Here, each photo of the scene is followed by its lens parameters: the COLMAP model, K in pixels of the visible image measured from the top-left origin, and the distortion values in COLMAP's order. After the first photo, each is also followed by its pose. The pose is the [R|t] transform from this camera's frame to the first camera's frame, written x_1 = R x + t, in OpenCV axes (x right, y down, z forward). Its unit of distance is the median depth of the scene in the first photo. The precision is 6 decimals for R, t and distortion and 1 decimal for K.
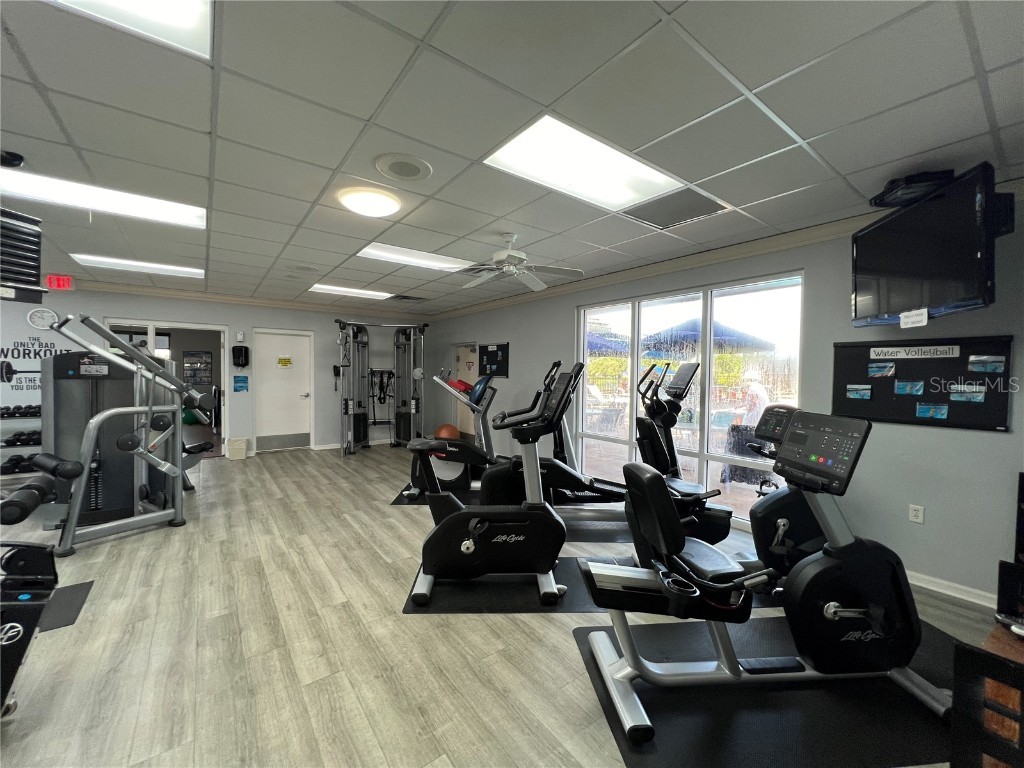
lens RADIAL K [[412.3, 0, 508.5], [0, 412.3, 383.4], [0, 0, 1]] dist [-0.001036, 0.000406]
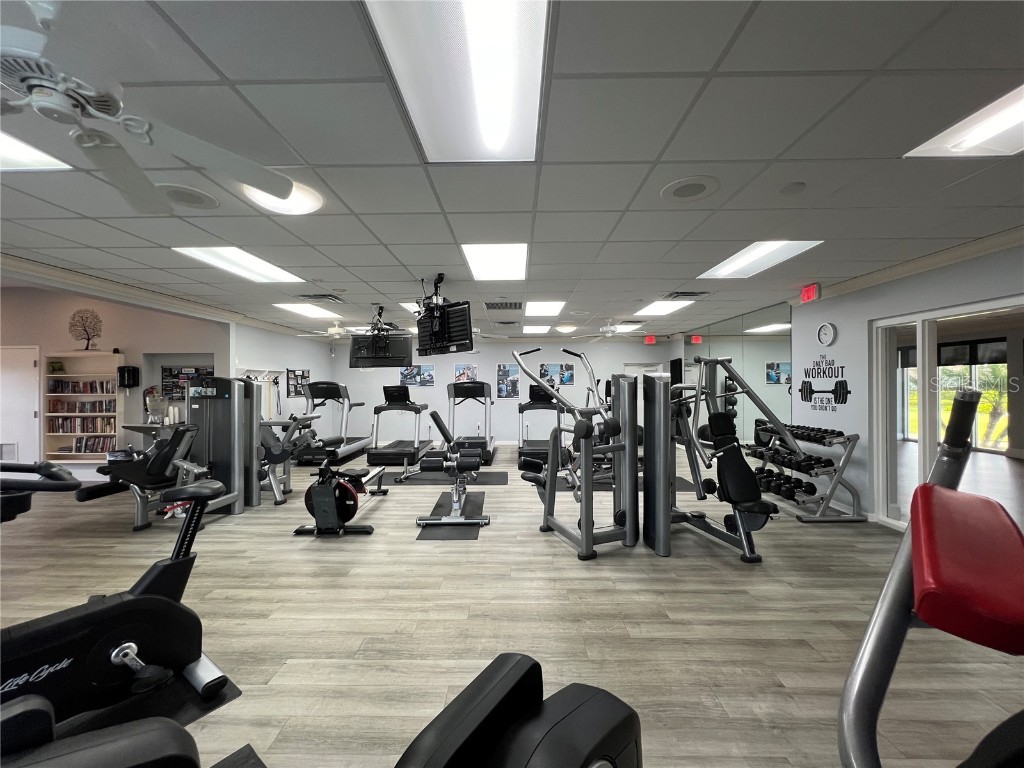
lens RADIAL K [[412.3, 0, 508.5], [0, 412.3, 383.4], [0, 0, 1]] dist [-0.001036, 0.000406]
pose [[-0.610352, -0.008929, -0.792080, 0.029343], [-0.023660, 0.999696, 0.006963, -0.037564], [0.791777, 0.022990, -0.610378, 1.026227]]
